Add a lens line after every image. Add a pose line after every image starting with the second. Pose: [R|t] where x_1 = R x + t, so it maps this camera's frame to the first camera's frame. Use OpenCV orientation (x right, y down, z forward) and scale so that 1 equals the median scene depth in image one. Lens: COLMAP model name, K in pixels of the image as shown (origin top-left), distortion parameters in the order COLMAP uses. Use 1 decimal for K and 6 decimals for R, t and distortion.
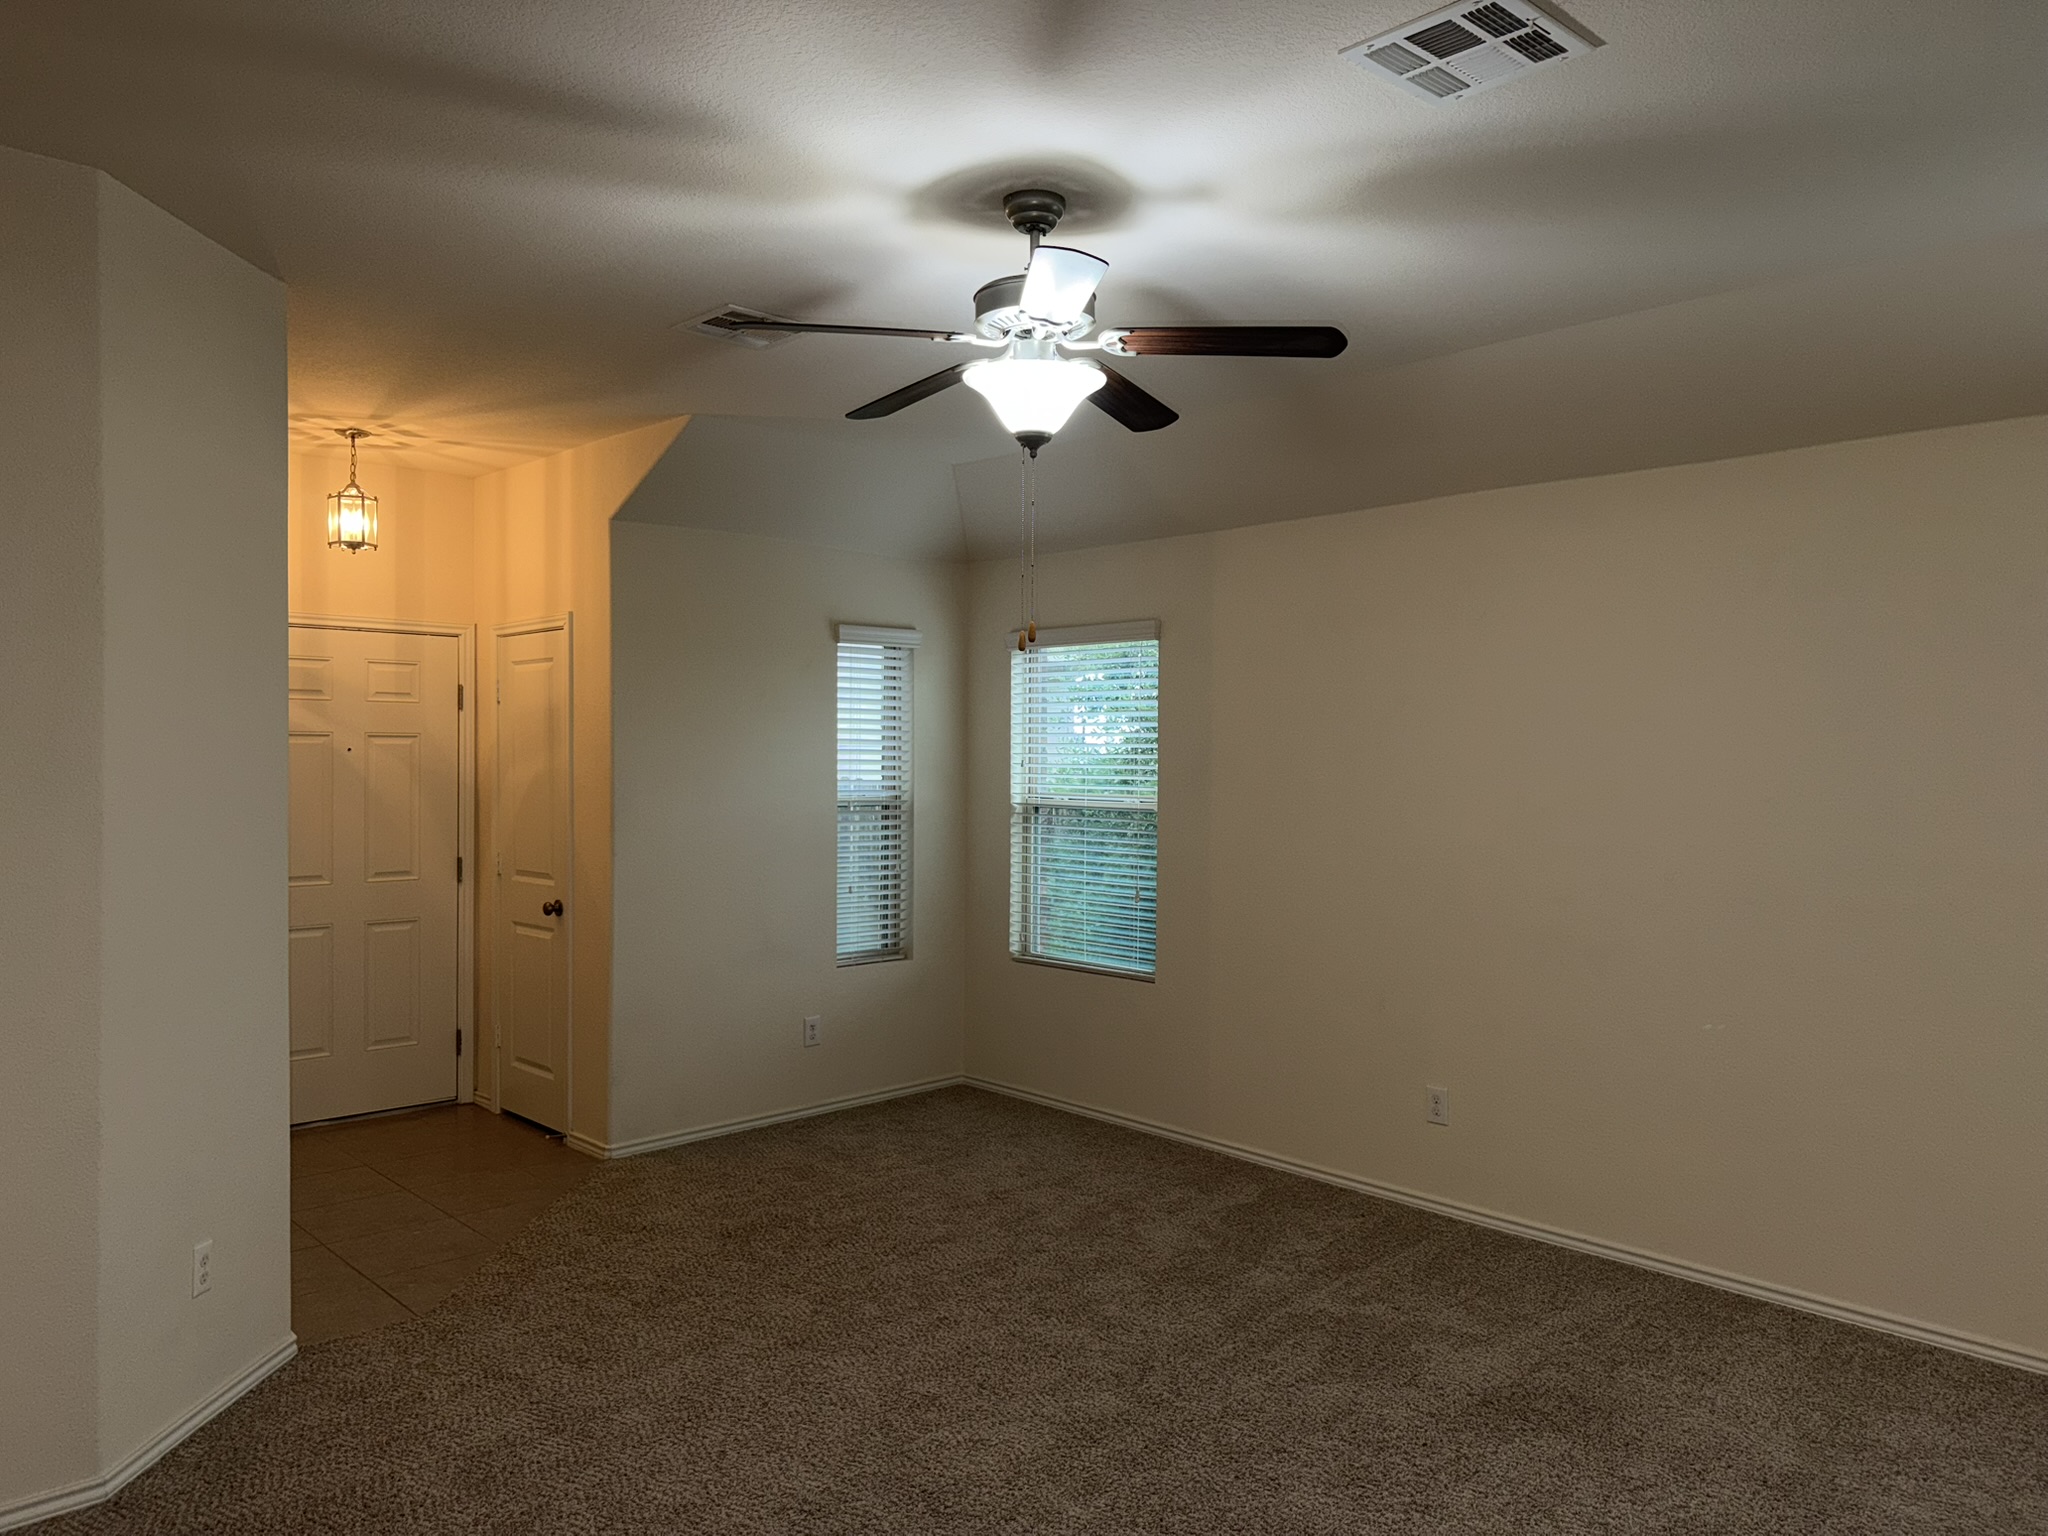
lens RADIAL K [[1433.7, 0, 1017.7], [0, 1433.7, 768.2], [0, 0, 1]] dist [0.046264, -0.055823]
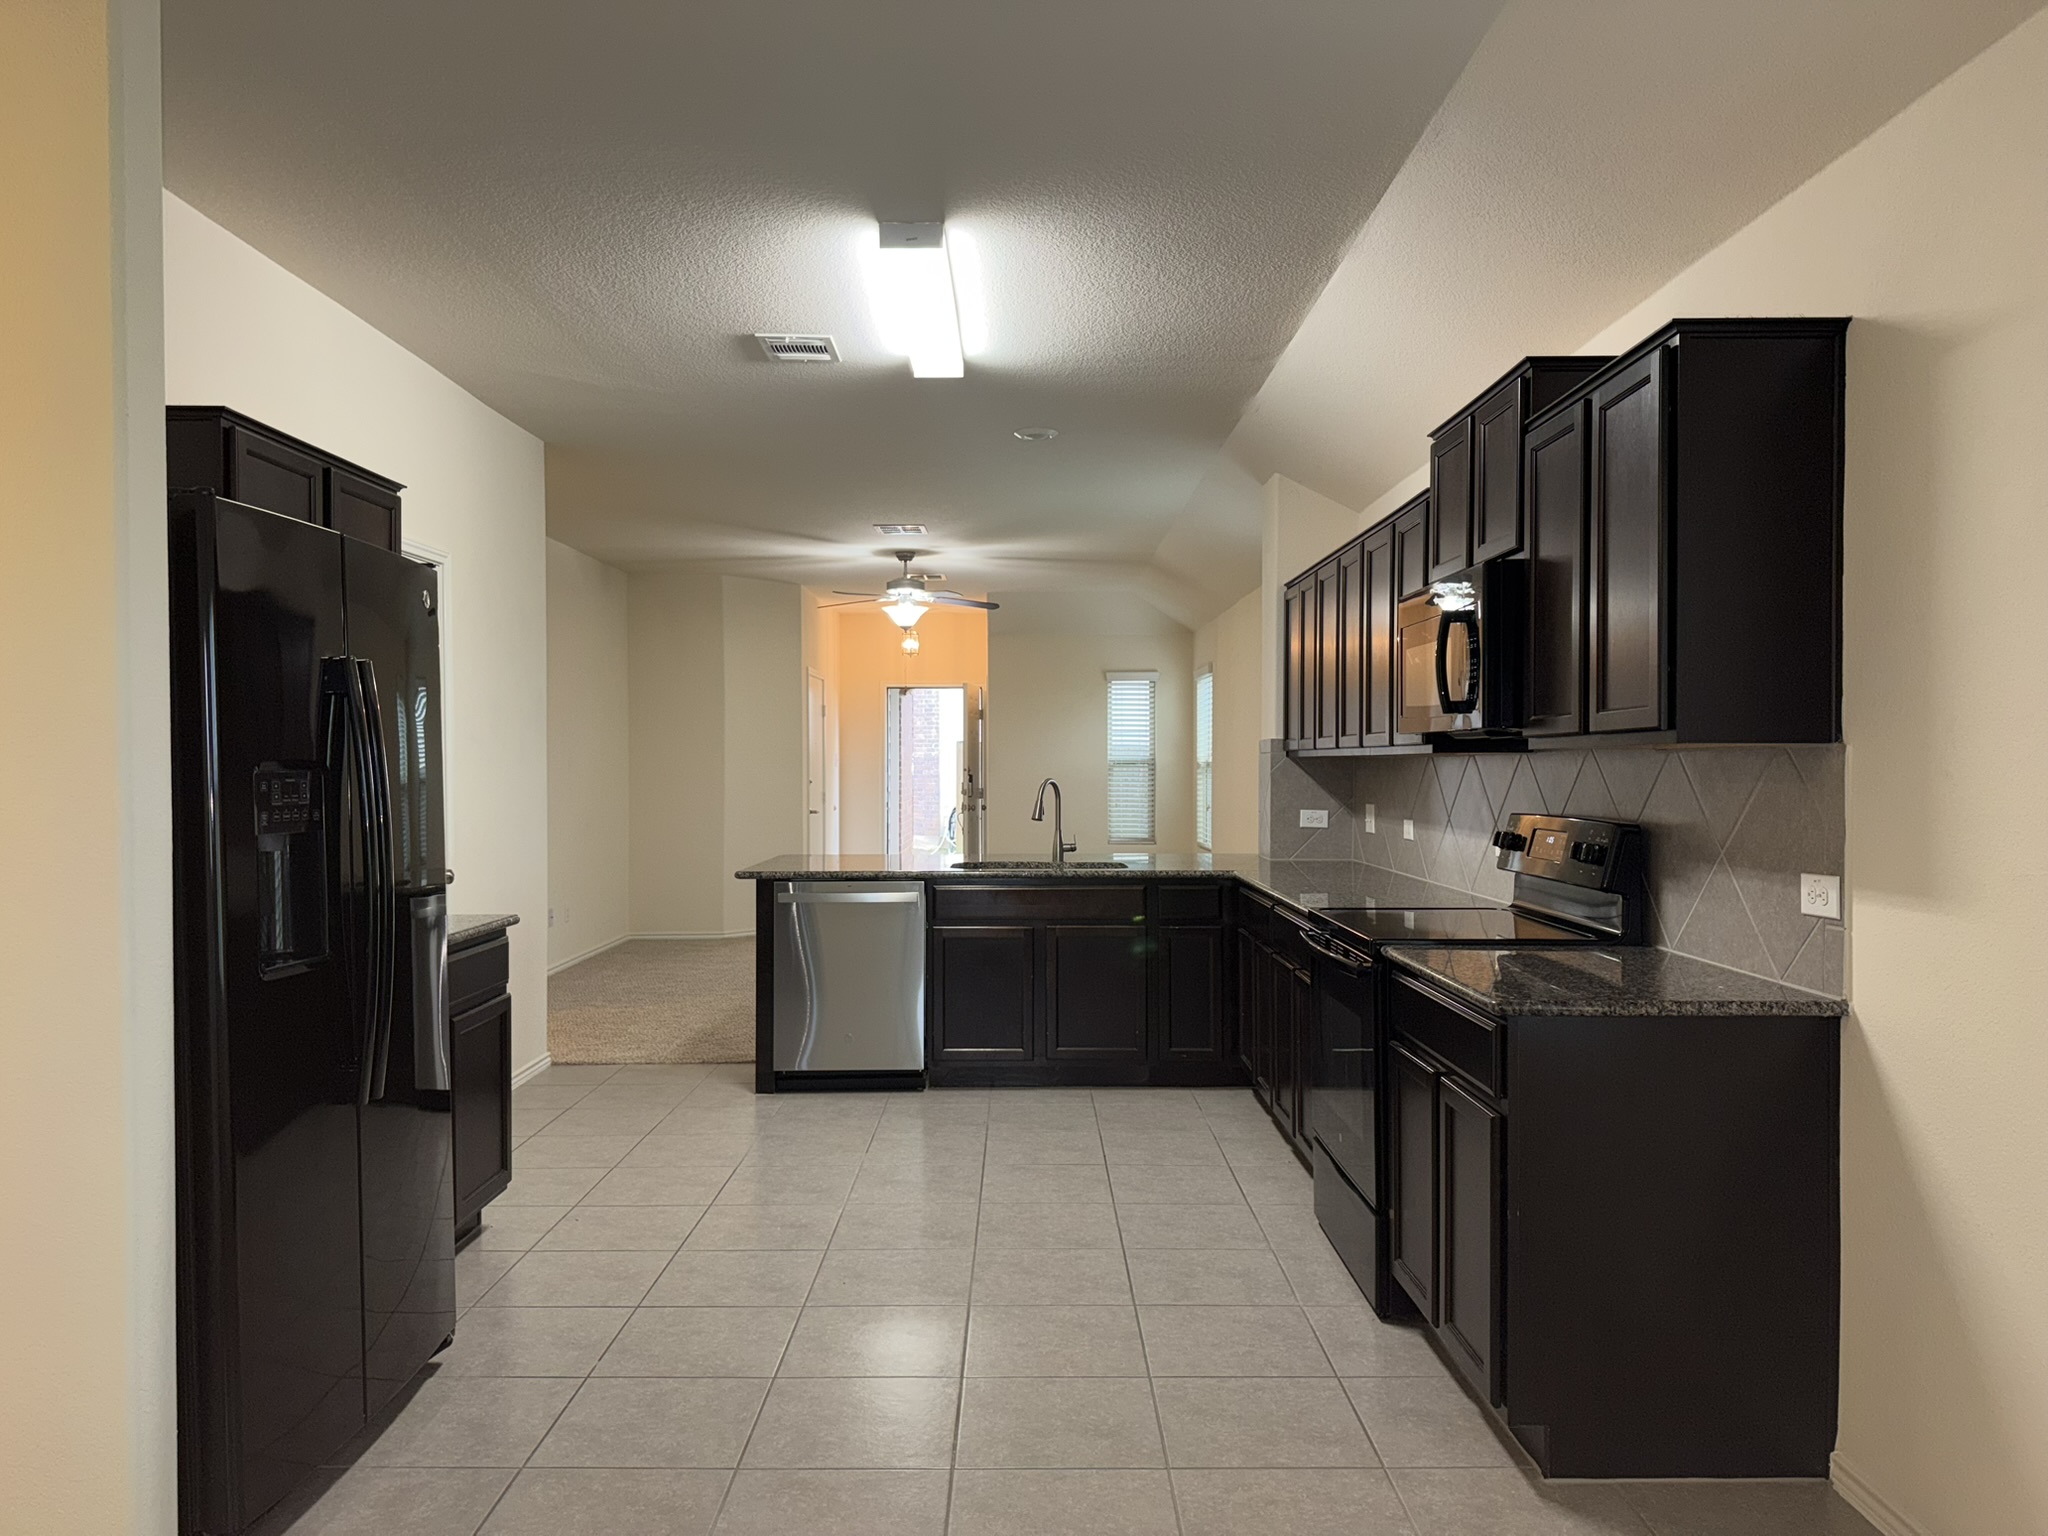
lens RADIAL K [[1433.7, 0, 1008.8], [0, 1433.7, 771.0], [0, 0, 1]] dist [0.046264, -0.055823]
pose [[0.723695, -0.006904, -0.690086, 1.699891], [0.002460, 0.999969, -0.007424, 0.077939], [0.690116, 0.003675, 0.723689, -0.808948]]
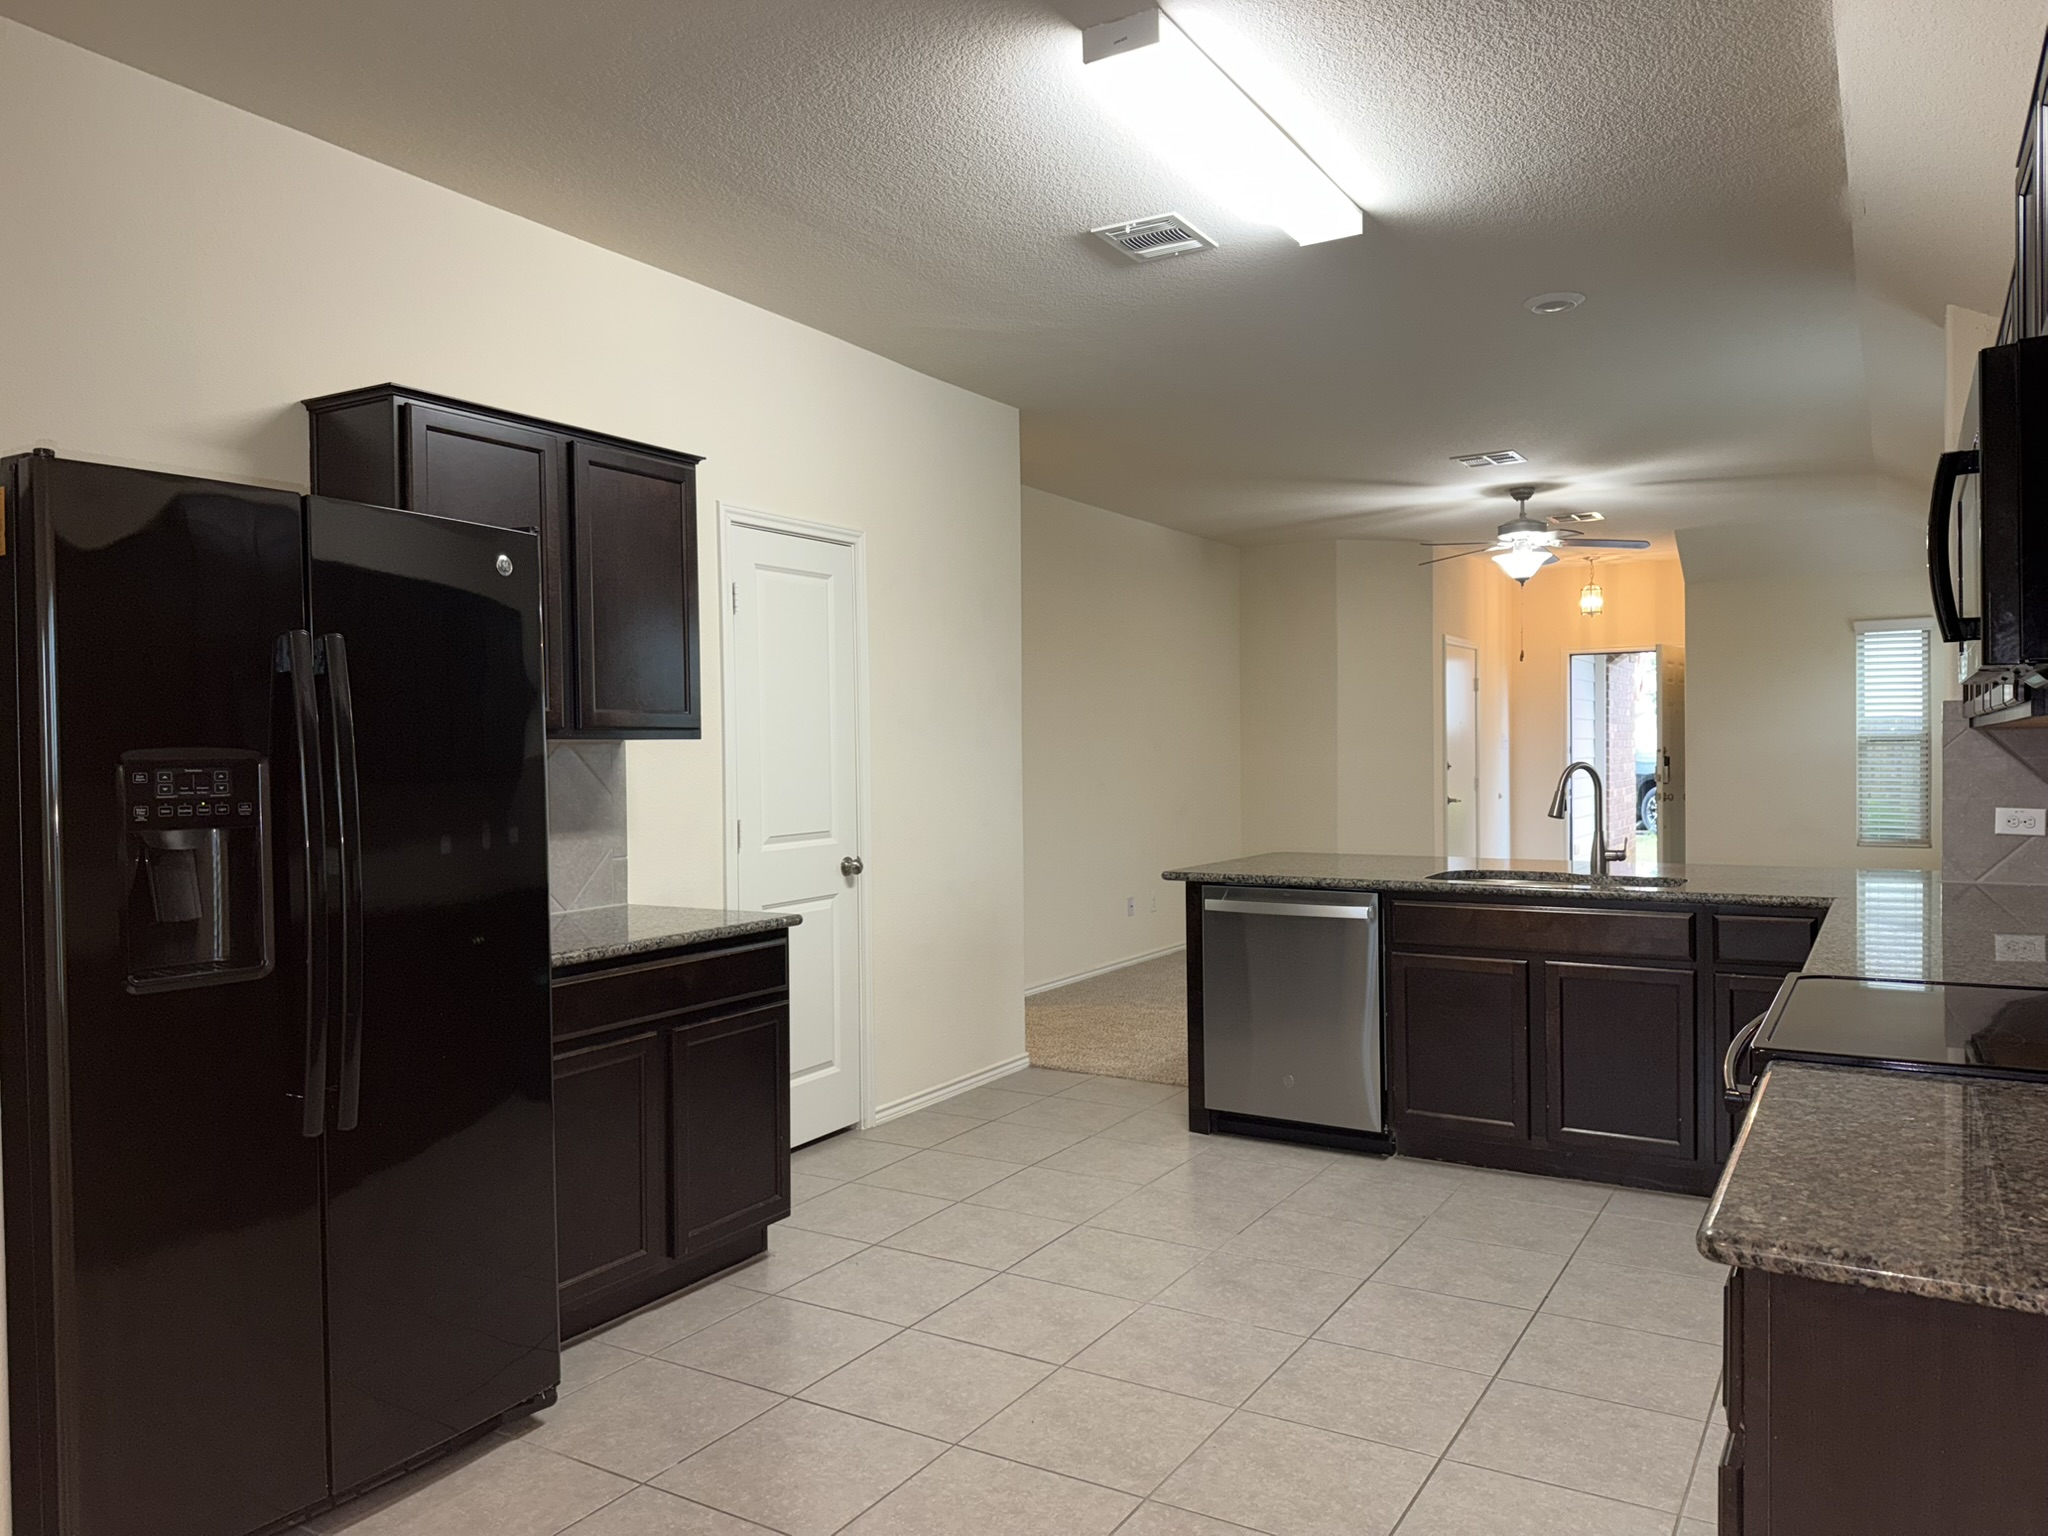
lens RADIAL K [[1433.7, 0, 1005.2], [0, 1433.7, 761.6], [0, 0, 1]] dist [0.046264, -0.055823]
pose [[0.257340, -0.004292, -0.966311, 1.671177], [0.004275, 0.999985, -0.003303, 0.076185], [0.966311, -0.003281, 0.257355, -0.420970]]
